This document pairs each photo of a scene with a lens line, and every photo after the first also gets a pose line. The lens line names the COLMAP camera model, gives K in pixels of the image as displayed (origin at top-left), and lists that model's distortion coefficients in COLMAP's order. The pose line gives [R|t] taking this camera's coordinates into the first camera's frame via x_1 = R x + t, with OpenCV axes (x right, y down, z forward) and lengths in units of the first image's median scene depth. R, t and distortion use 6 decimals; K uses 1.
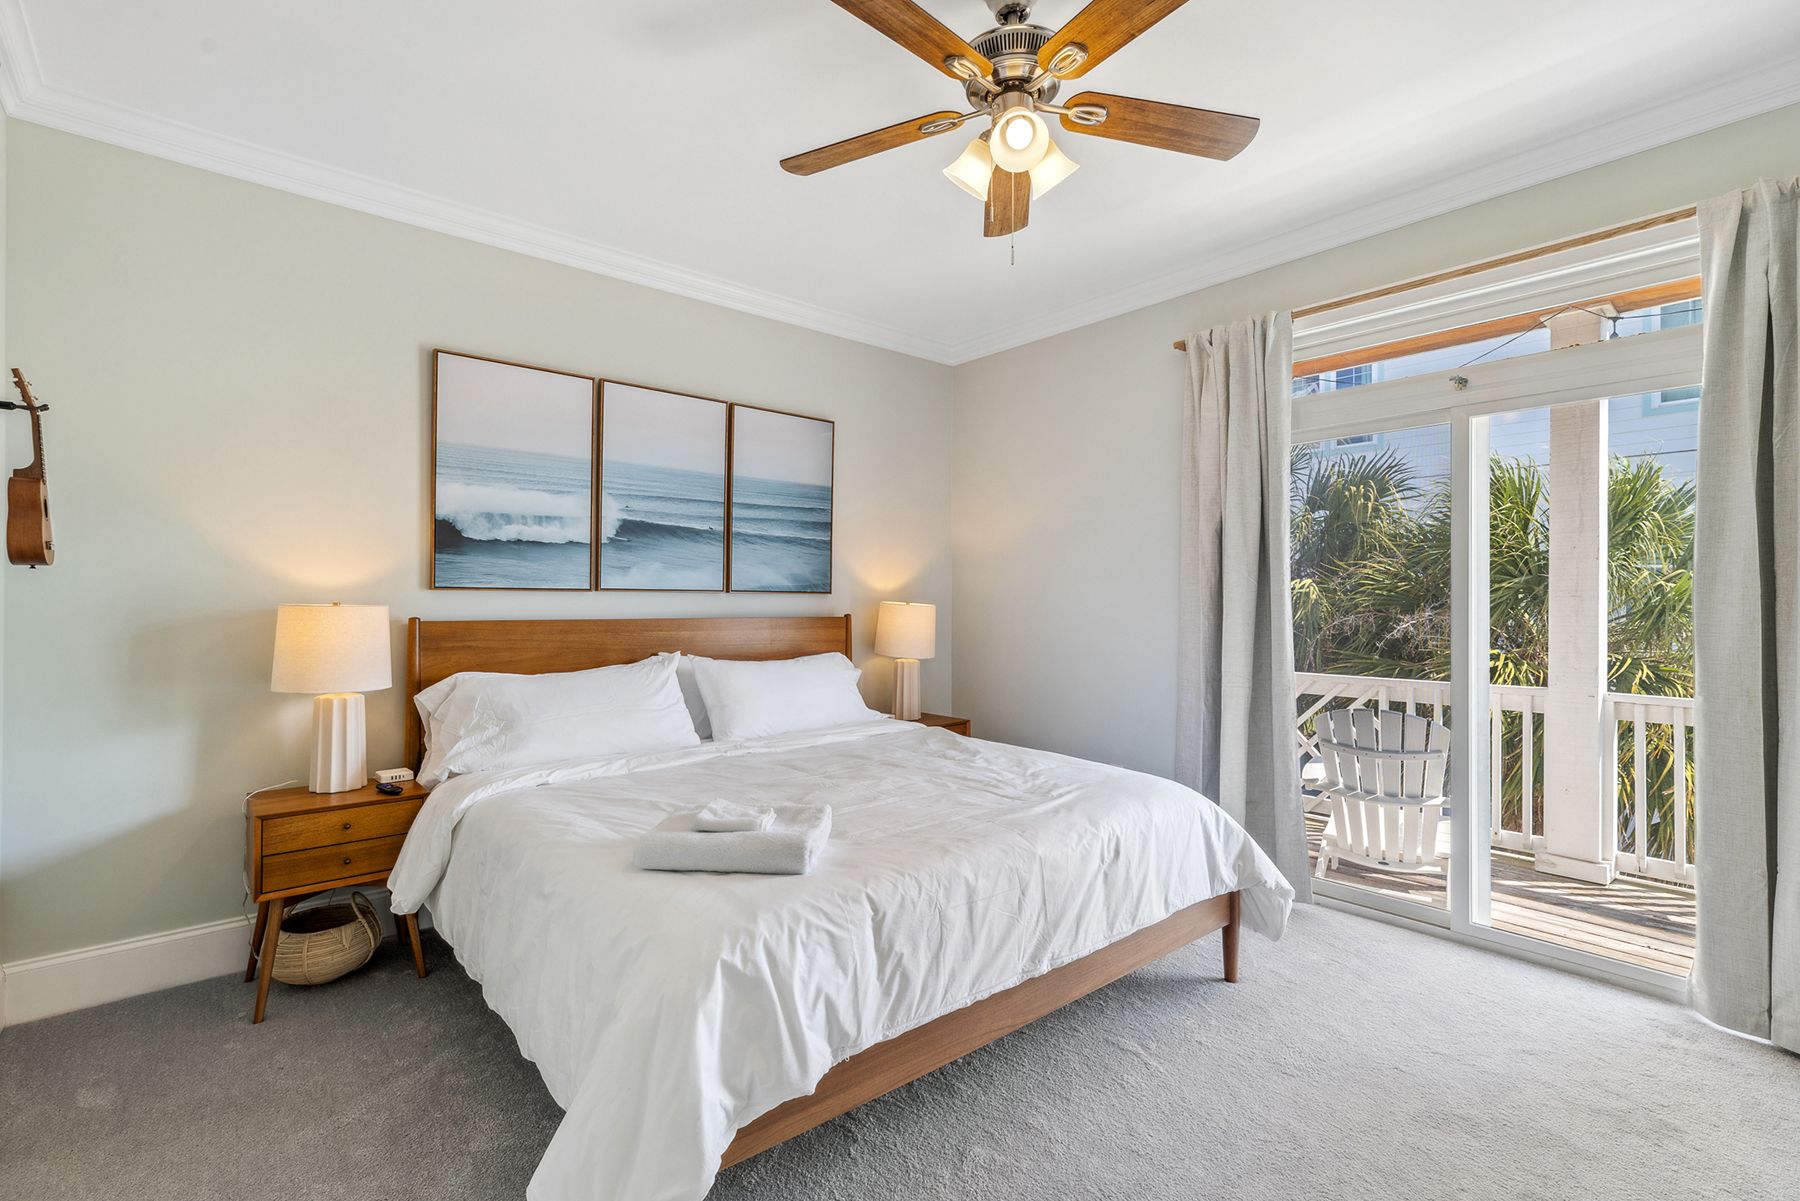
lens RADIAL K [[816.2, 0, 887.1], [0, 816.2, 597.8], [0, 0, 1]] dist [-0.001274, -0.000499]
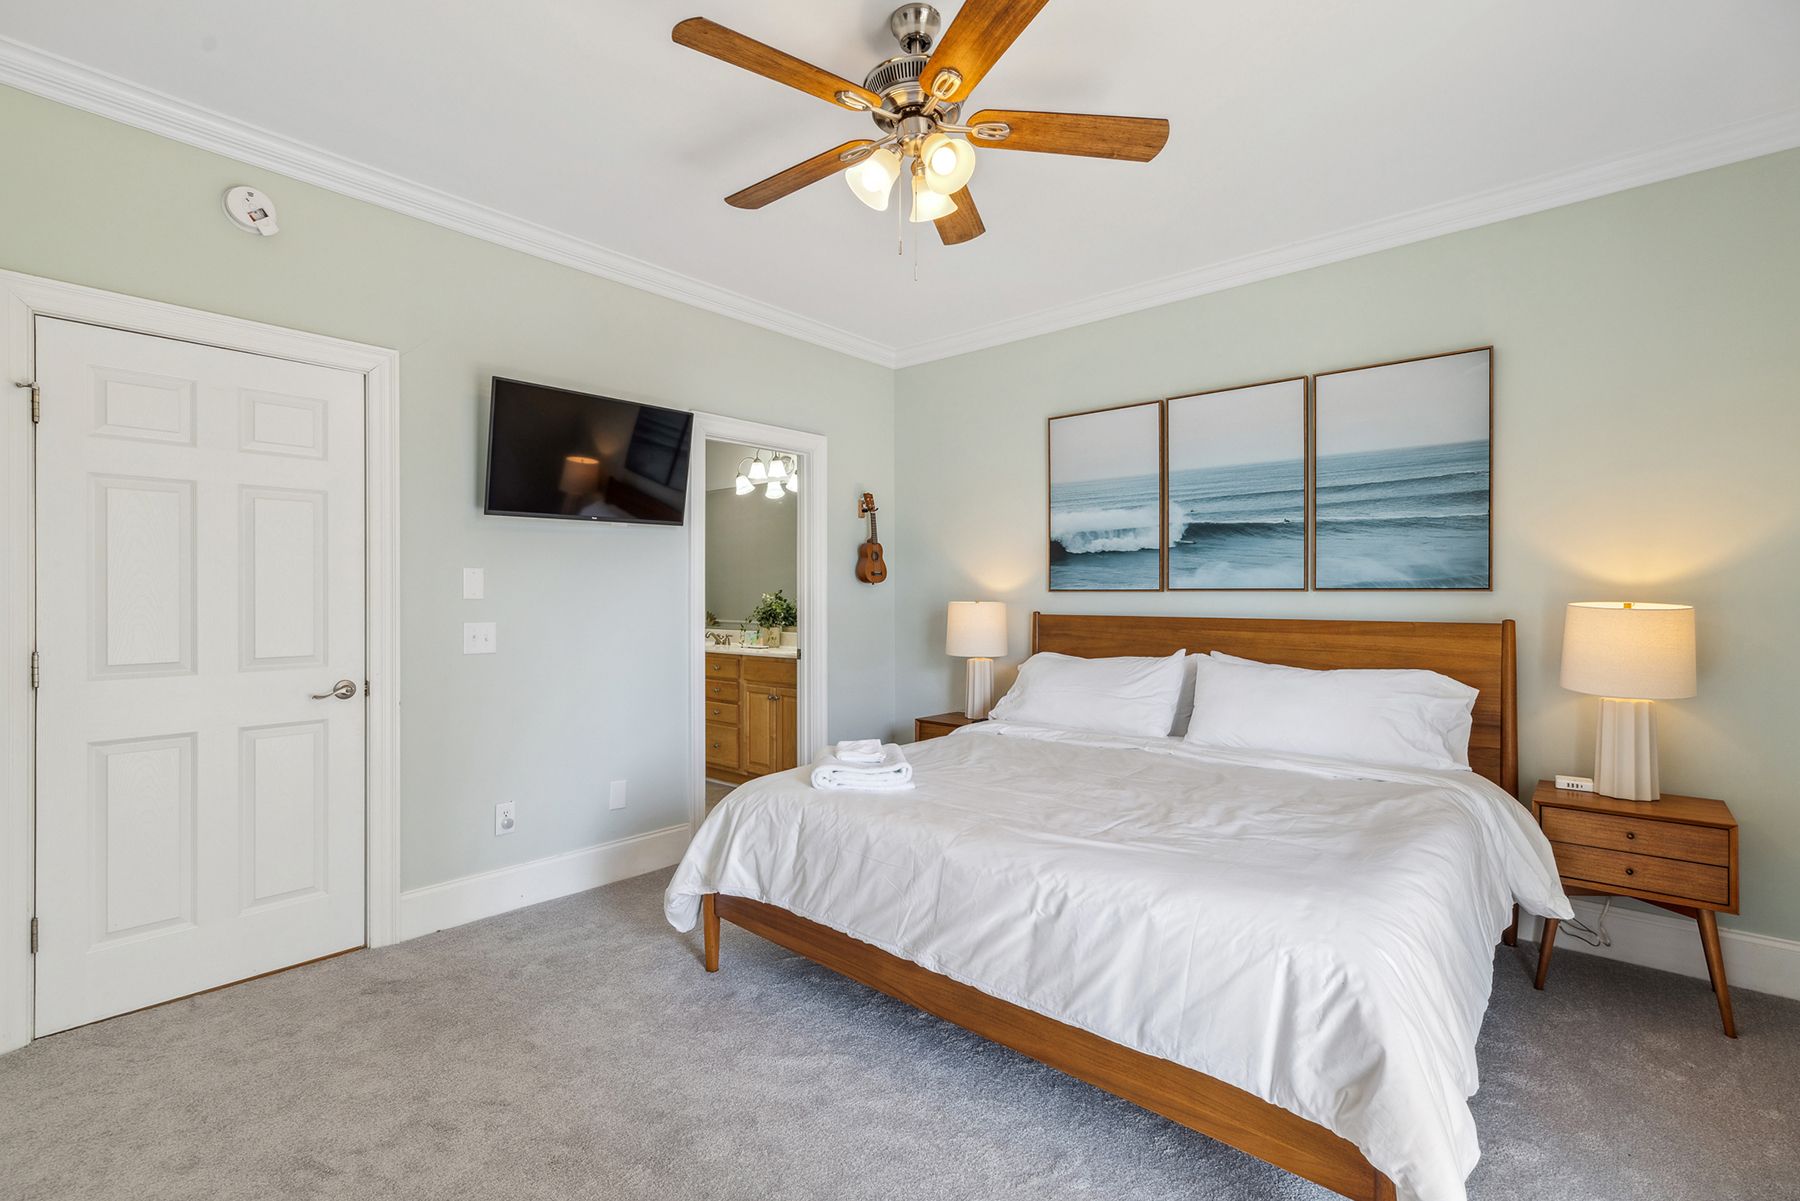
lens RADIAL K [[816.2, 0, 887.1], [0, 816.2, 597.8], [0, 0, 1]] dist [-0.001274, -0.000499]
pose [[0.140067, -0.003014, -0.990137, 0.684902], [0.003119, 0.999992, -0.002603, 0.002316], [0.990137, -0.002724, 0.140075, 0.467964]]
